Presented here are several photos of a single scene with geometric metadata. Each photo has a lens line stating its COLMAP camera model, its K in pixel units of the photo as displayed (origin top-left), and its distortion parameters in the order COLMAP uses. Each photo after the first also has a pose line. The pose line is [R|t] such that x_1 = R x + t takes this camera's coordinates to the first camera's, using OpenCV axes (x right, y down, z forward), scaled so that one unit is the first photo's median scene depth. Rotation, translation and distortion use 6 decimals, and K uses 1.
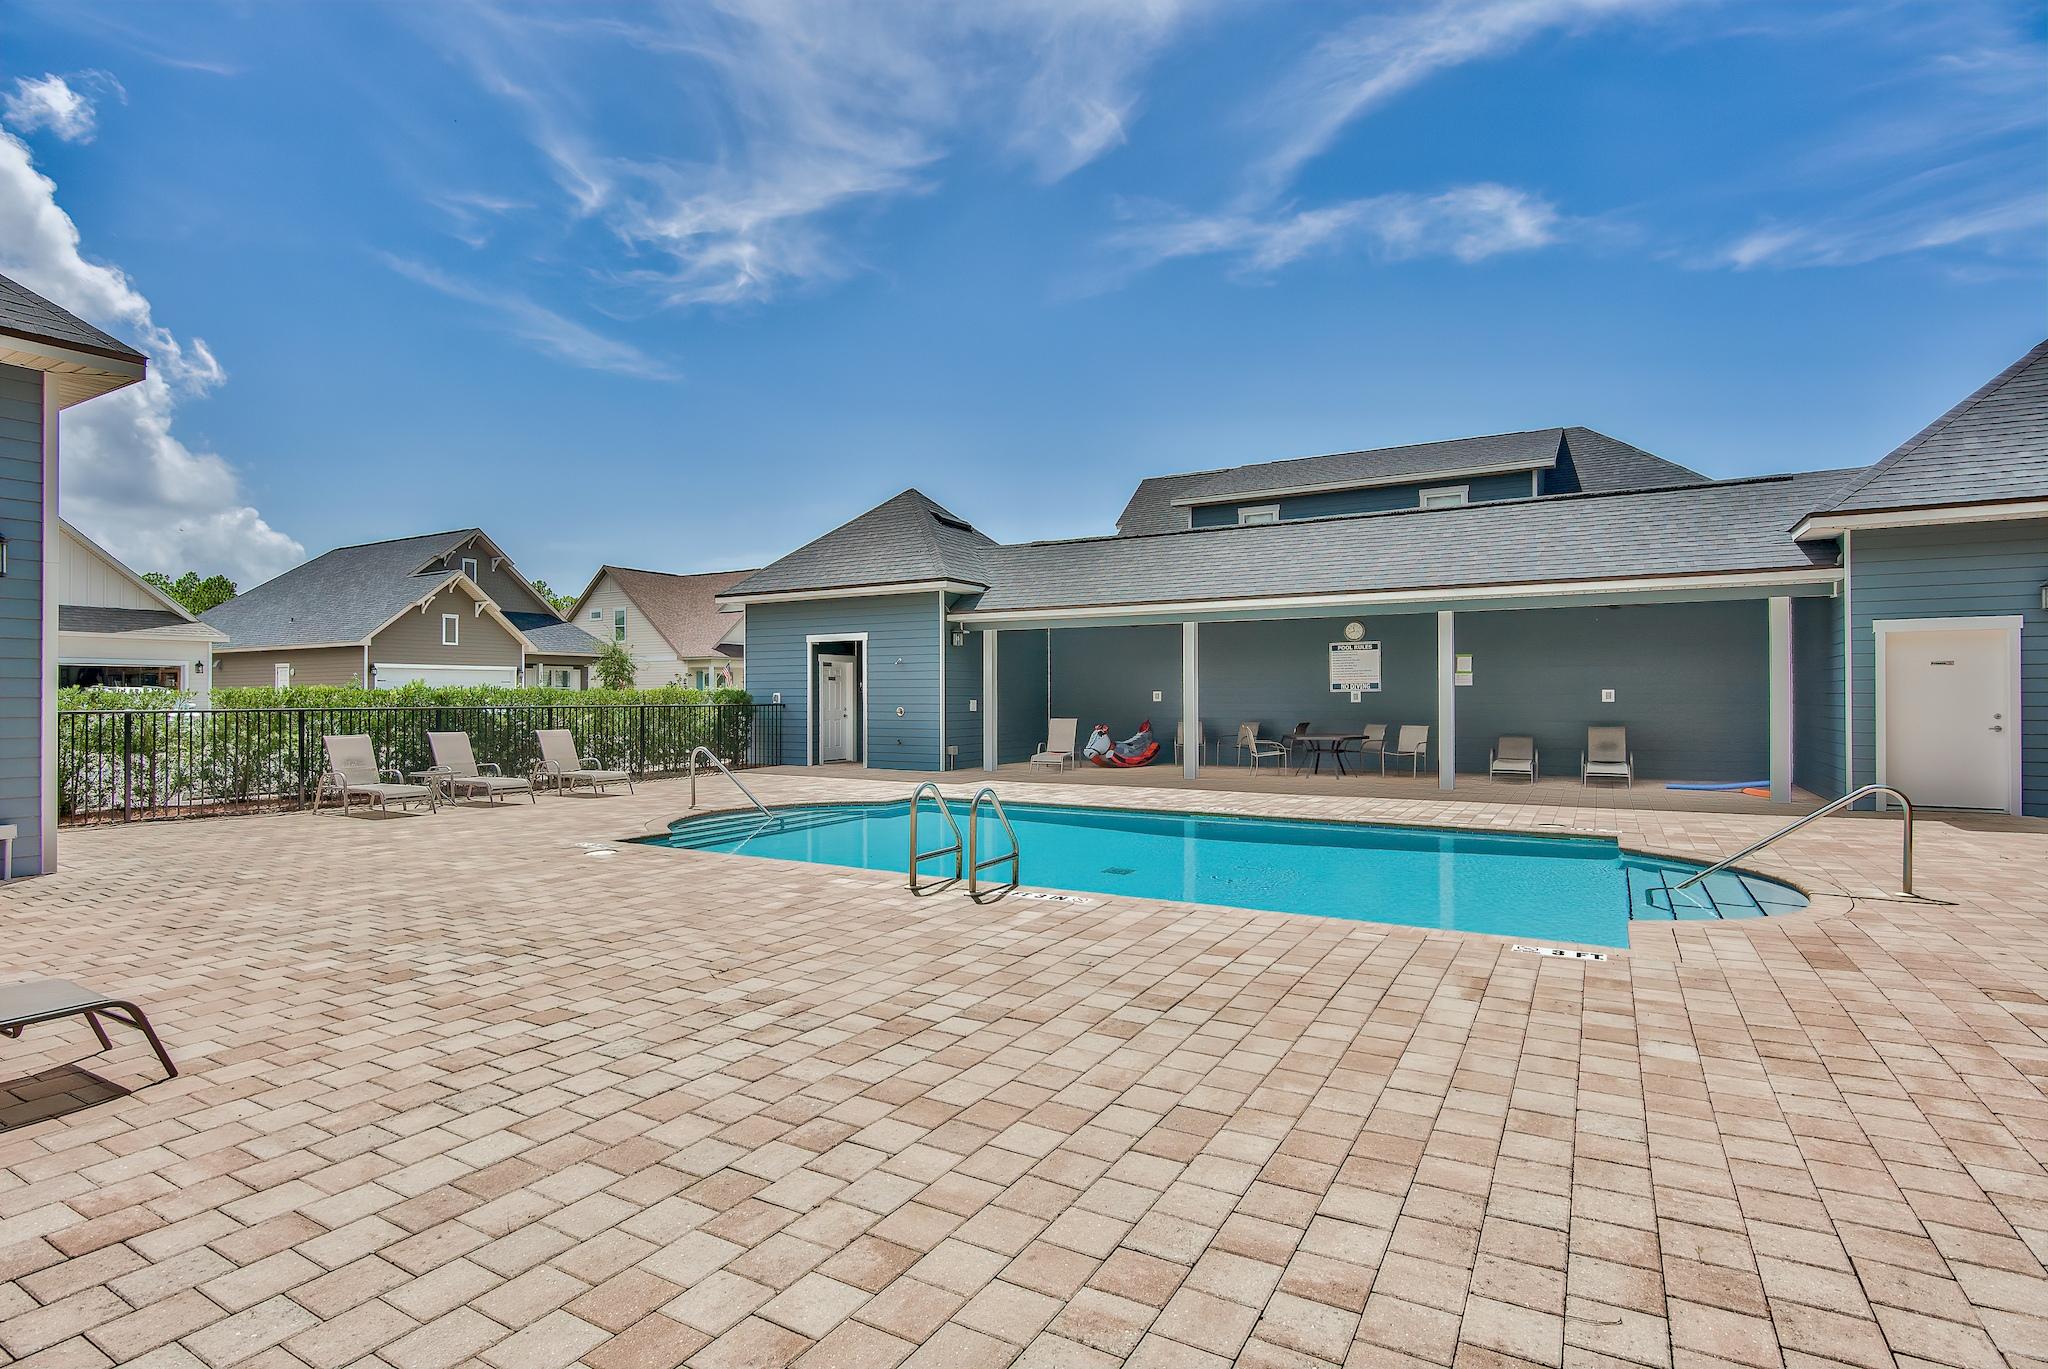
lens RADIAL K [[1009.5, 0, 1020.3], [0, 1009.5, 701.2], [0, 0, 1]] dist [-0.000594, -0.000037]
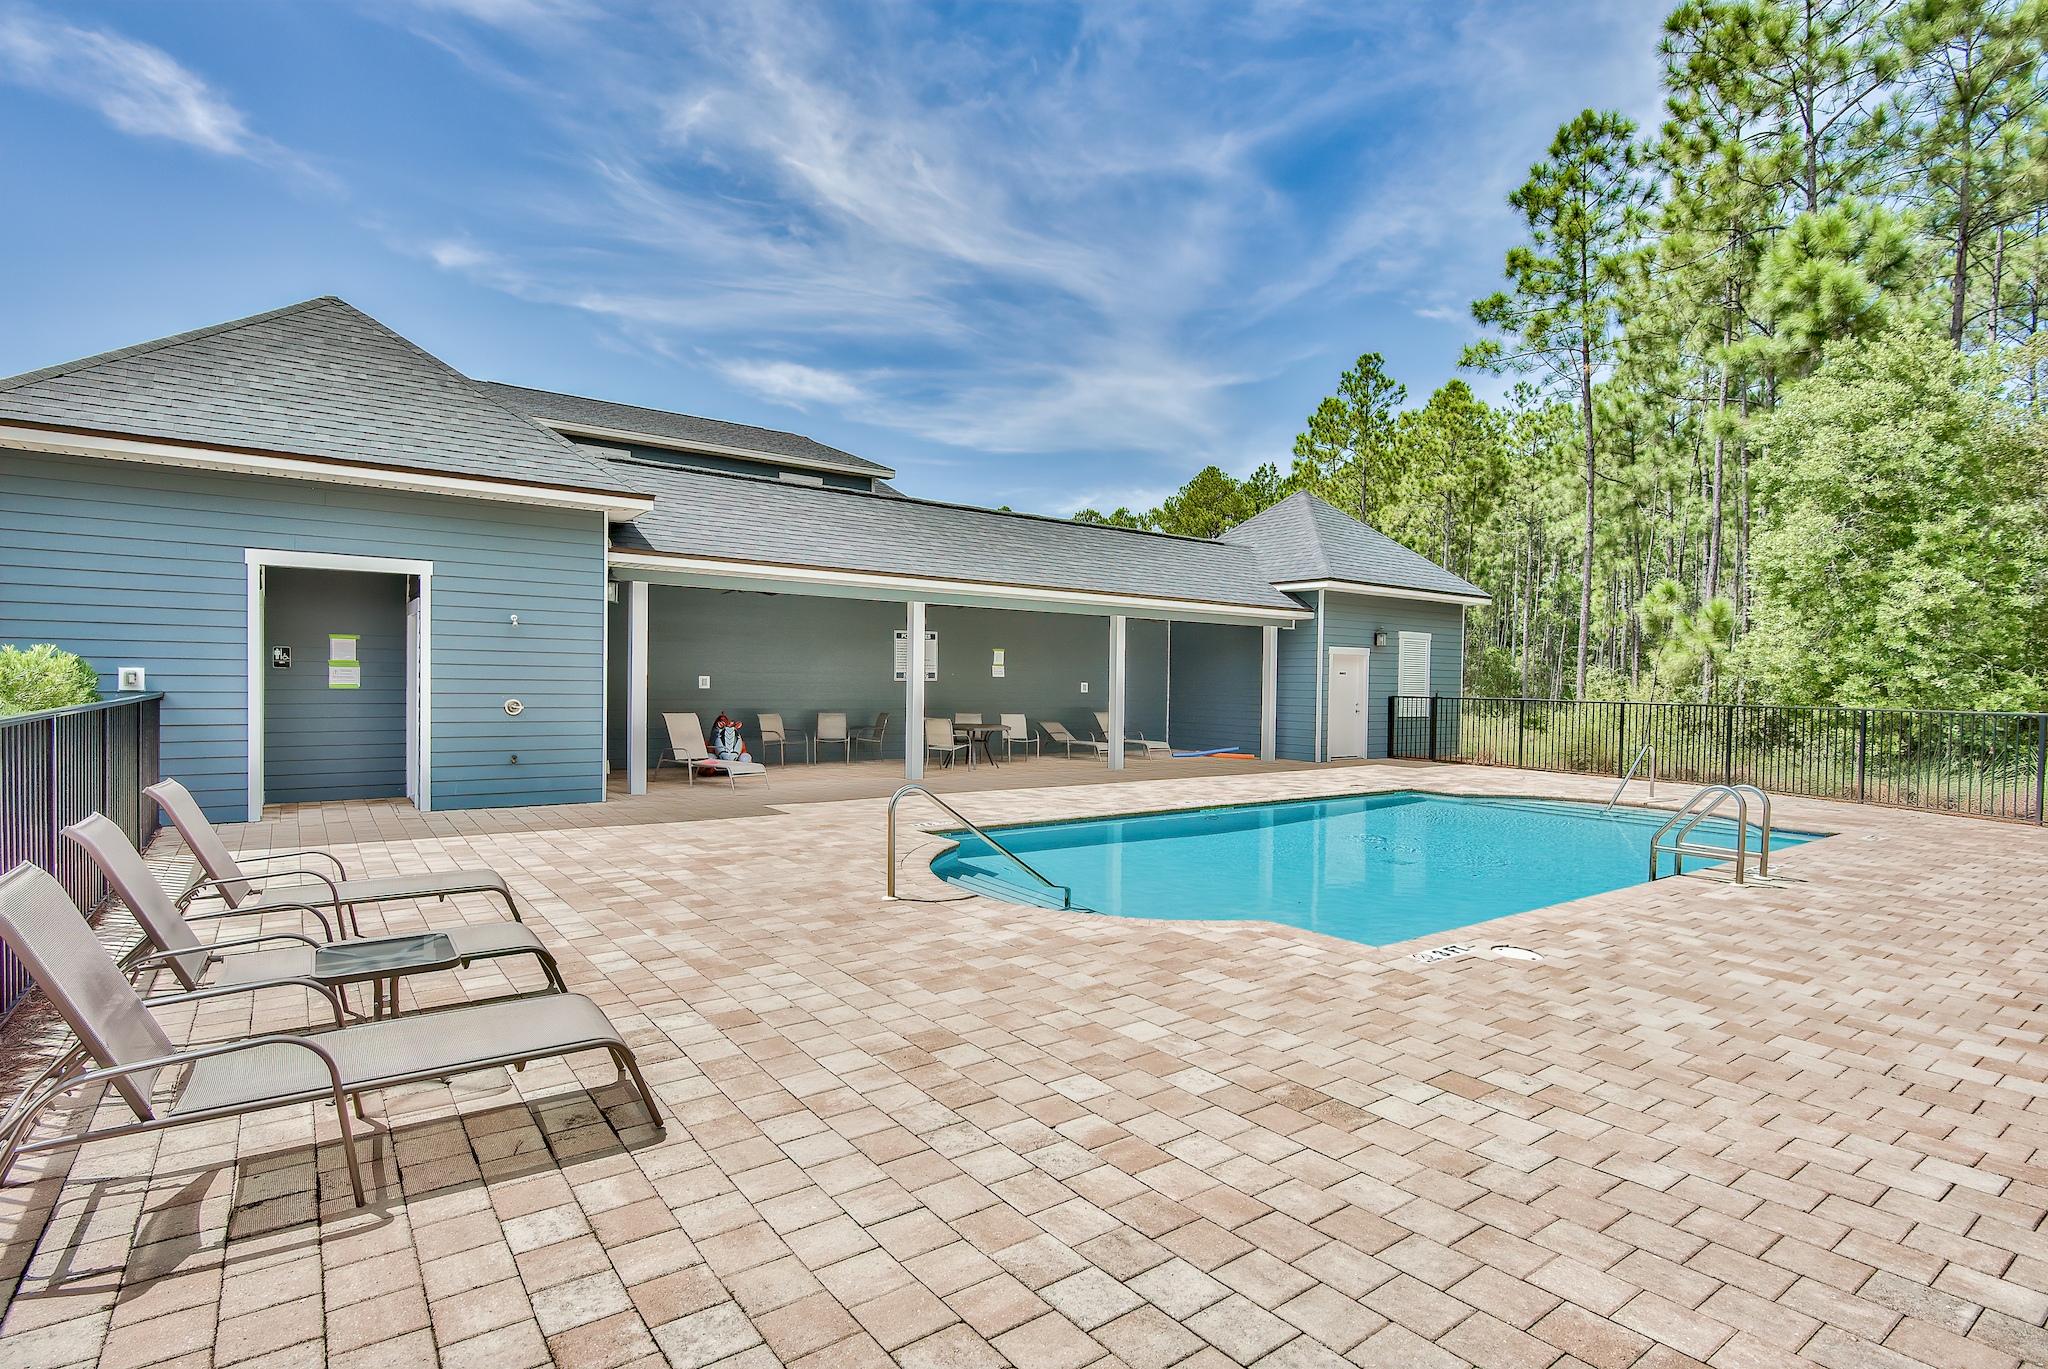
lens RADIAL K [[1007.8, 0, 1024.0], [0, 1007.8, 684.5], [0, 0, 1]] dist [-0.000218, -0.000617]
pose [[0.403230, 0.006684, 0.915074, -0.716883], [-0.015867, 0.999874, -0.000312, -0.009830], [-0.914961, -0.014394, 0.403286, 0.681461]]
